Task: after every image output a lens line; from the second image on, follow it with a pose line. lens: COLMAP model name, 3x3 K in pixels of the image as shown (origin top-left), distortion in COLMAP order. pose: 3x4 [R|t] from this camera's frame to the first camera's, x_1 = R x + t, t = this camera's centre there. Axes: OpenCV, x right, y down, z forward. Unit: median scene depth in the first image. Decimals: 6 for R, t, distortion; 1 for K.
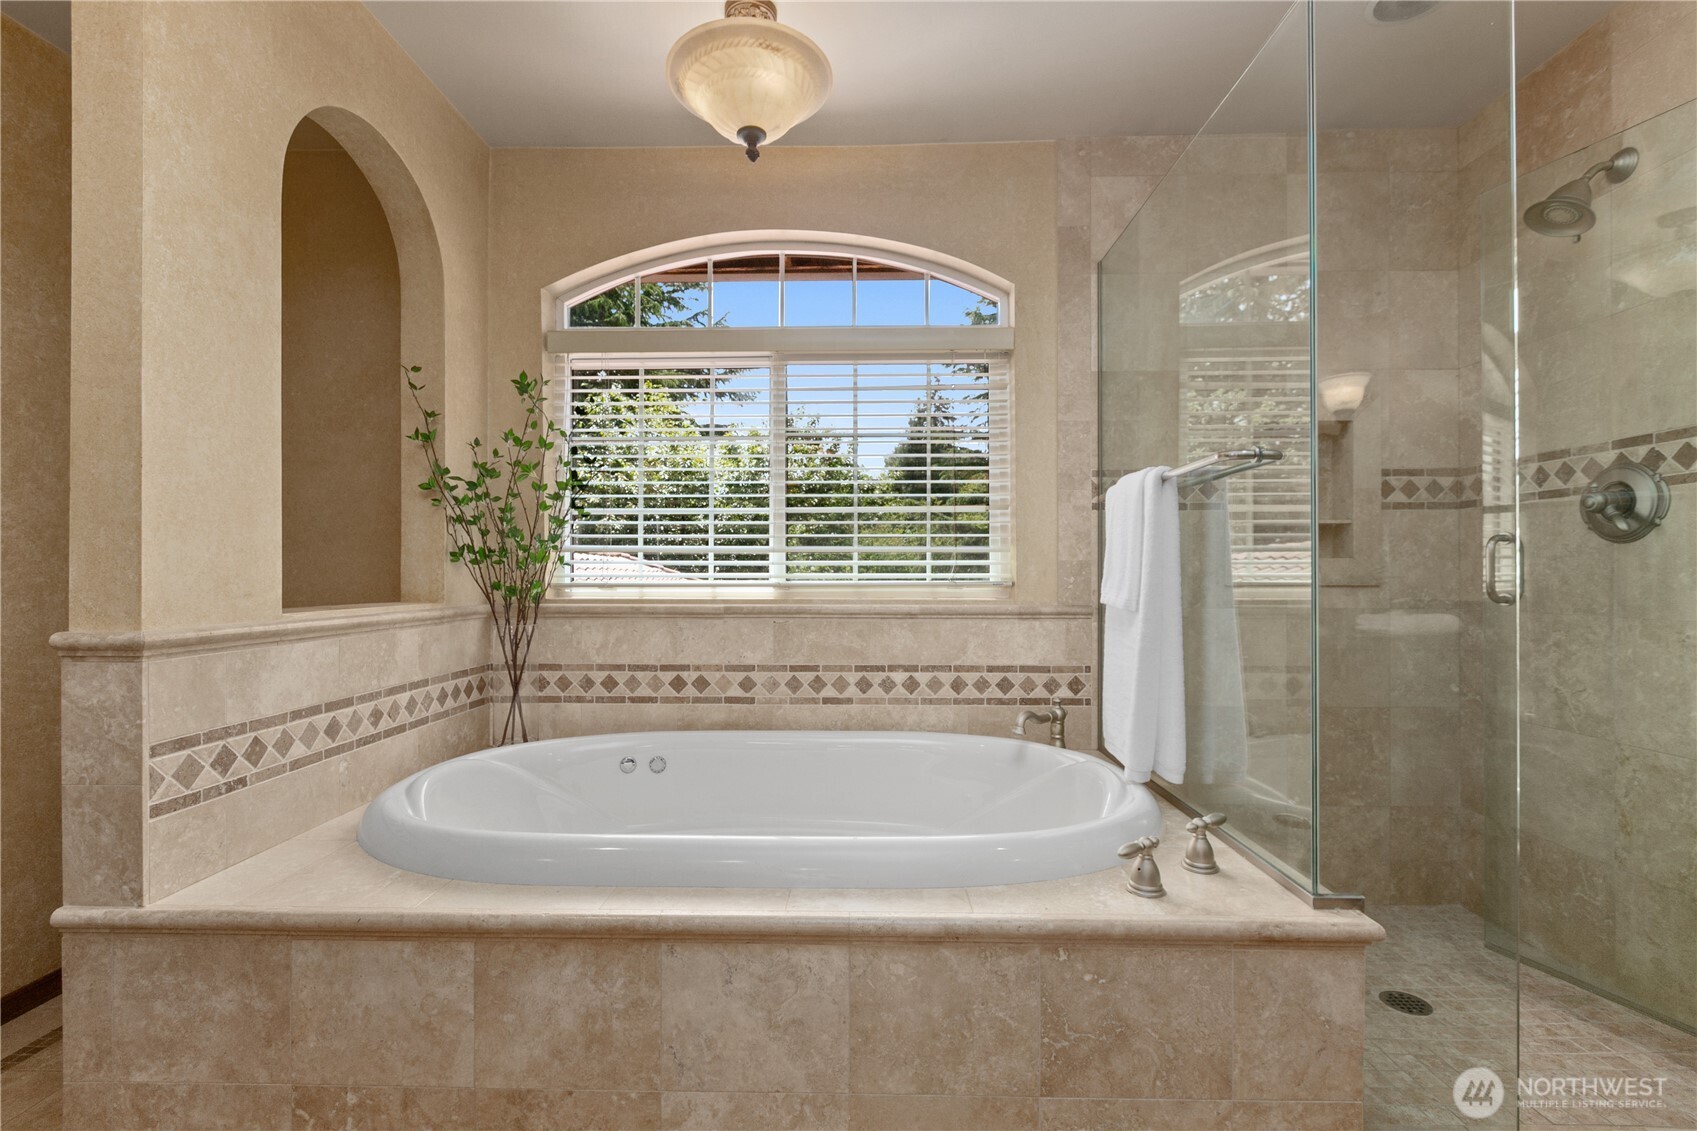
lens RADIAL K [[762.9, 0, 840.3], [0, 762.9, 573.0], [0, 0, 1]] dist [0.002336, 0.001048]
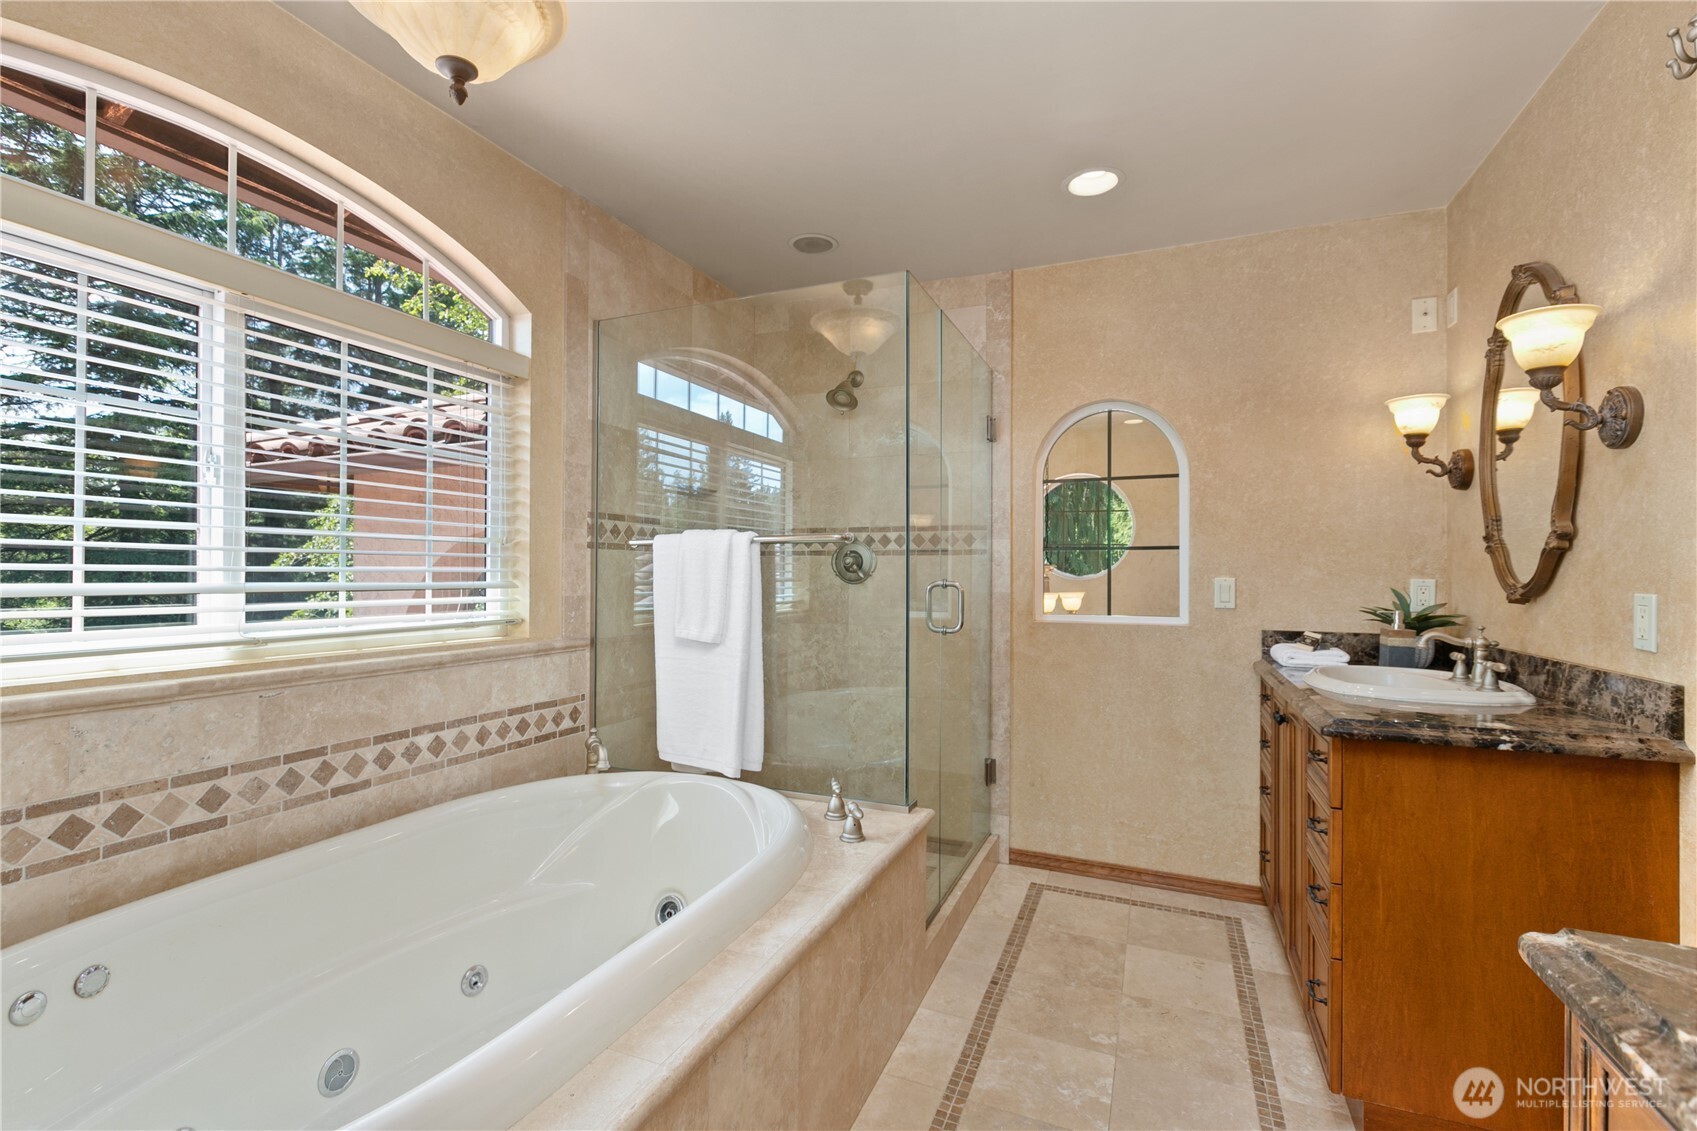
lens RADIAL K [[762.9, 0, 840.3], [0, 762.9, 573.0], [0, 0, 1]] dist [0.002336, 0.001048]
pose [[0.371083, 0.003271, 0.928594, -0.531241], [-0.006448, 0.999979, -0.000946, -0.048858], [-0.928577, -0.005636, 0.371097, 0.269206]]
